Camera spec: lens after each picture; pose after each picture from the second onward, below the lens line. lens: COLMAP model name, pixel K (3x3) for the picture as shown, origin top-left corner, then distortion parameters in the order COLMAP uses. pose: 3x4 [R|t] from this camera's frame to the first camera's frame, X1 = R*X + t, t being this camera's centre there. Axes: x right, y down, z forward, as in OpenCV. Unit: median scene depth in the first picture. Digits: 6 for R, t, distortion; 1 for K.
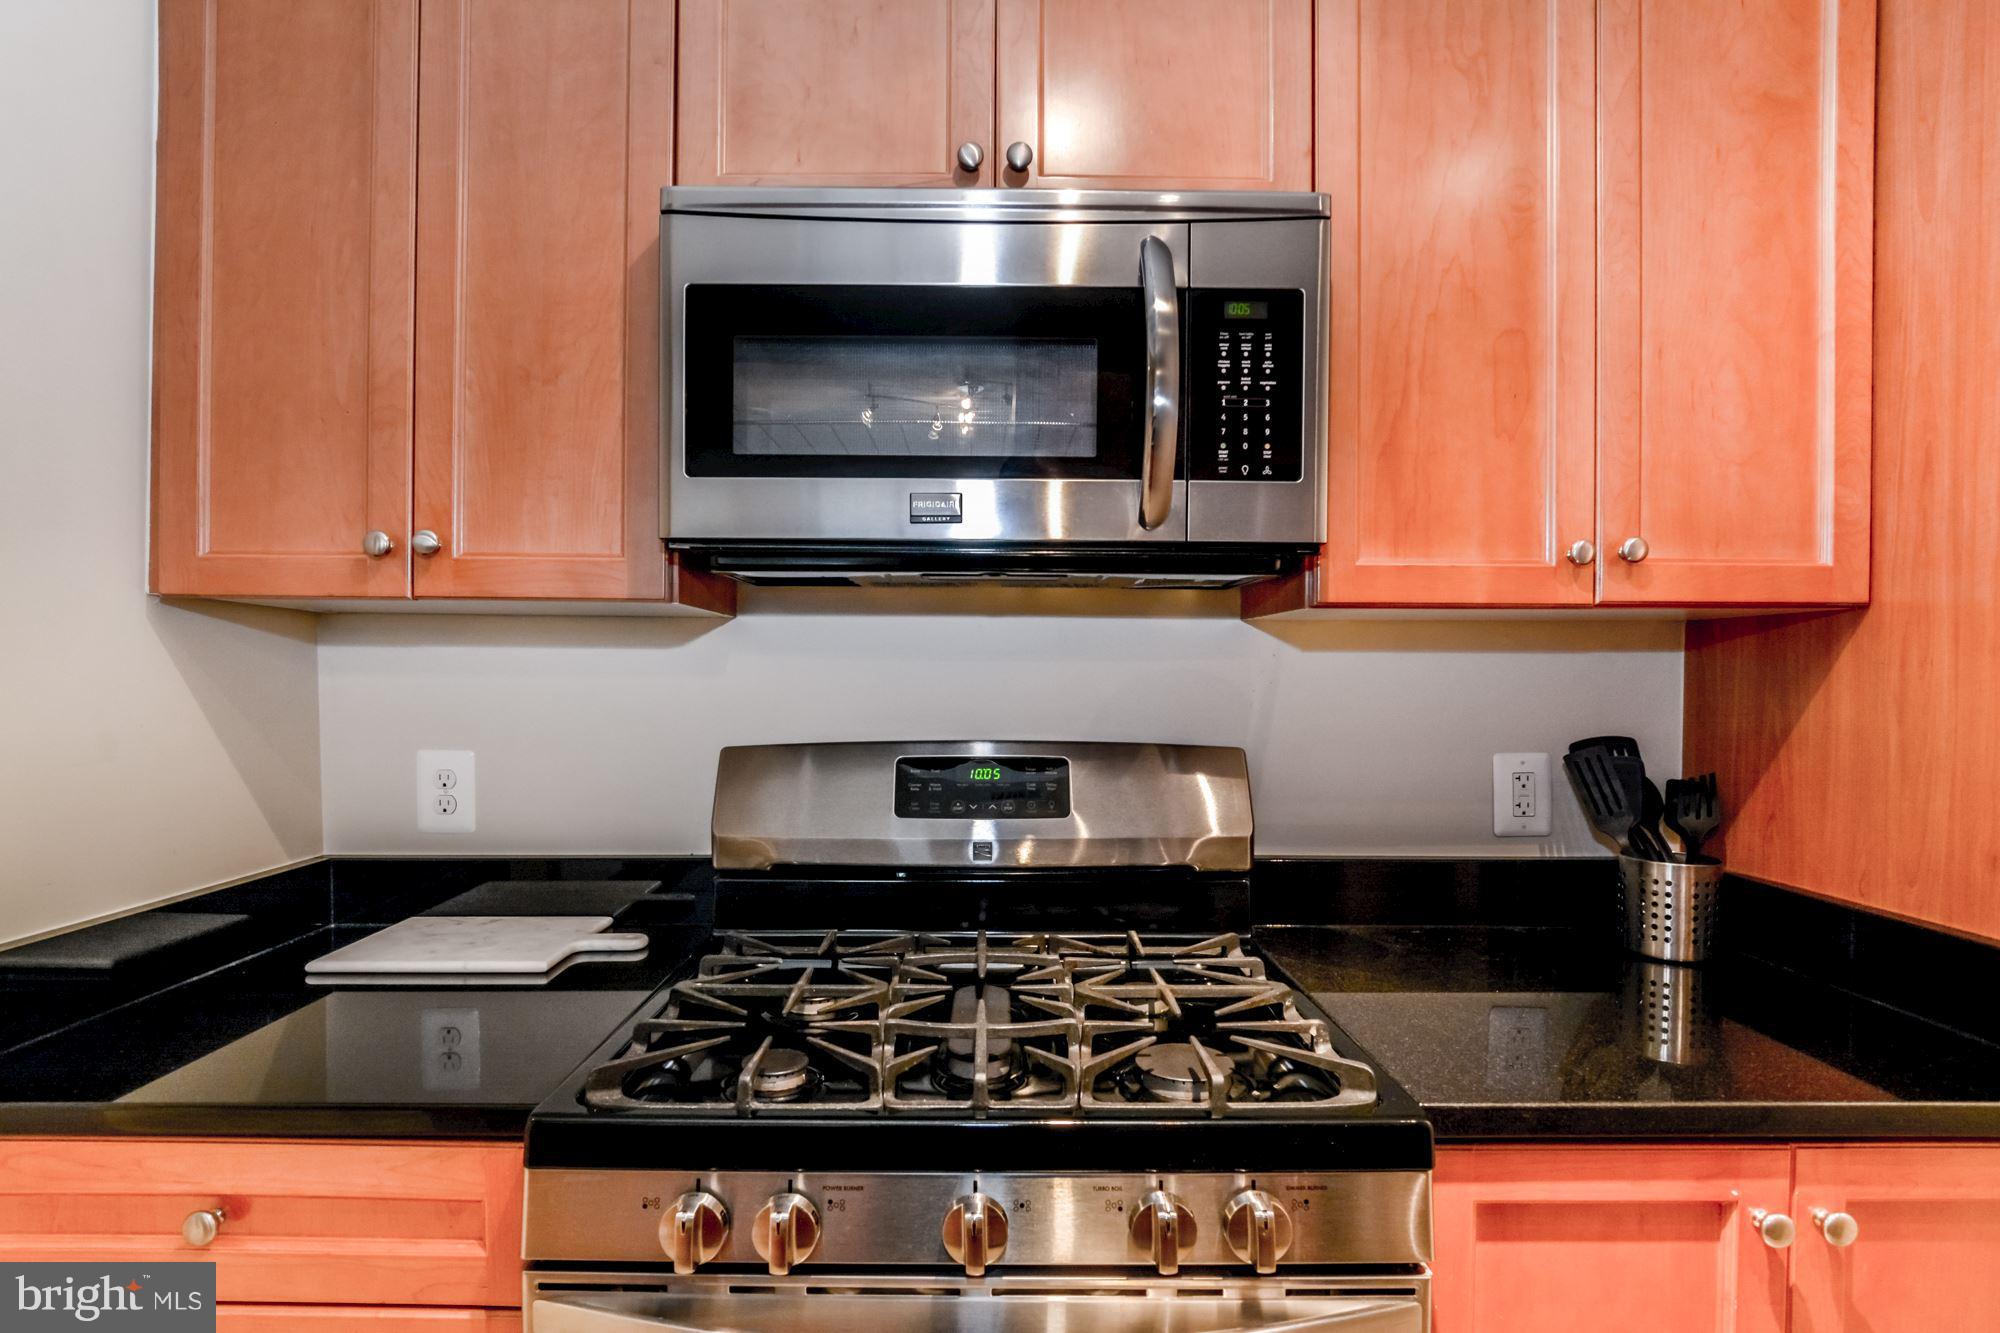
lens RADIAL K [[985.3, 0, 981.0], [0, 985.3, 692.2], [0, 0, 1]] dist [-0.035555, 0.011516]
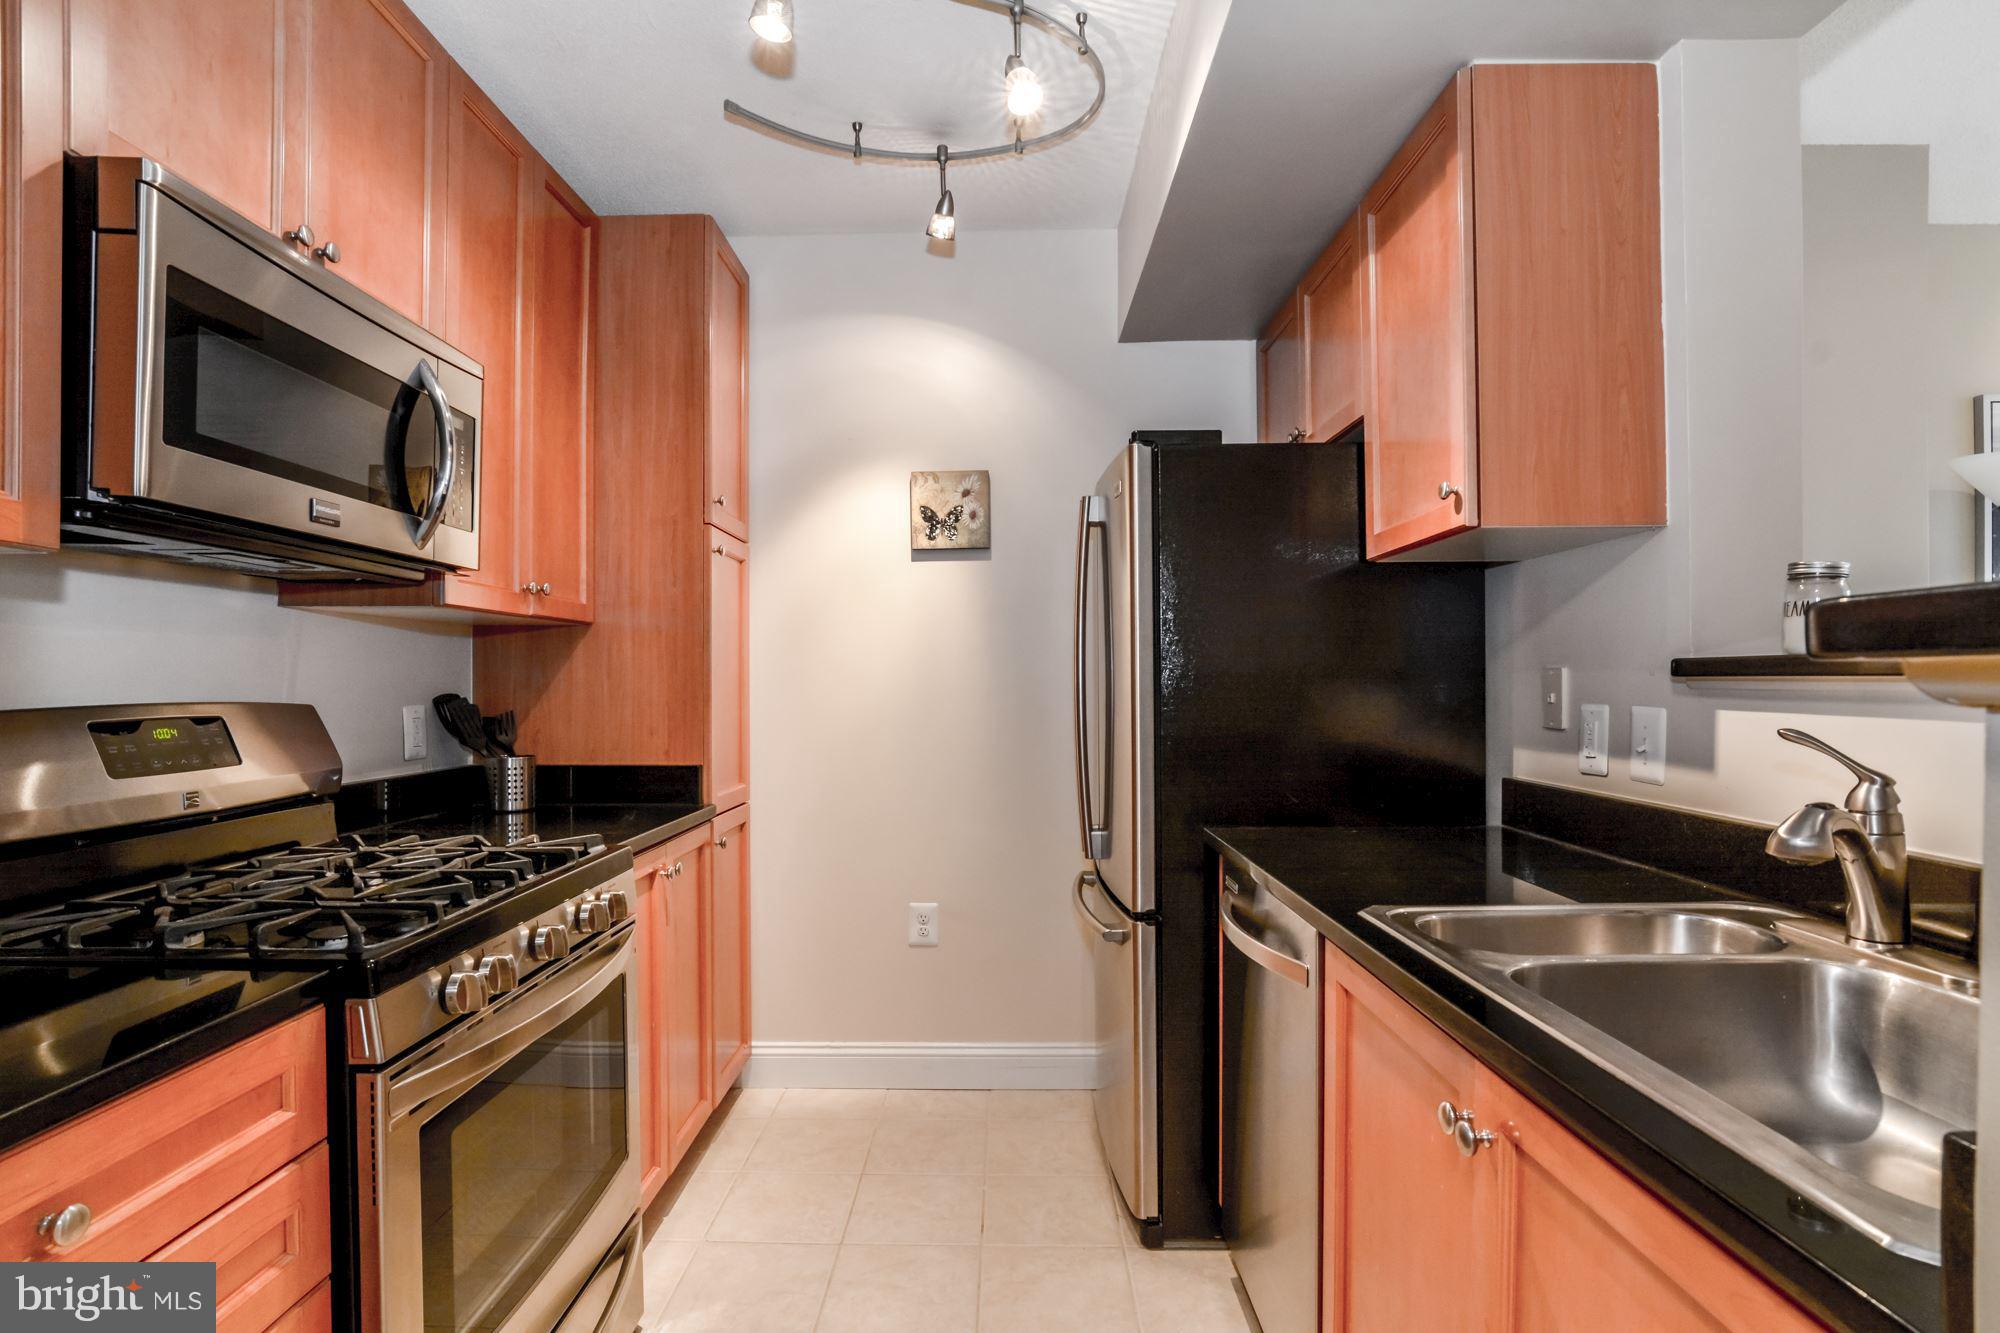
lens RADIAL K [[985.3, 0, 981.0], [0, 985.3, 692.2], [0, 0, 1]] dist [-0.035555, 0.011516]
pose [[0.025063, -0.014826, 0.999576, -1.263619], [0.017946, 0.999736, 0.014379, 0.047513], [-0.999525, 0.017578, 0.025323, 0.090821]]
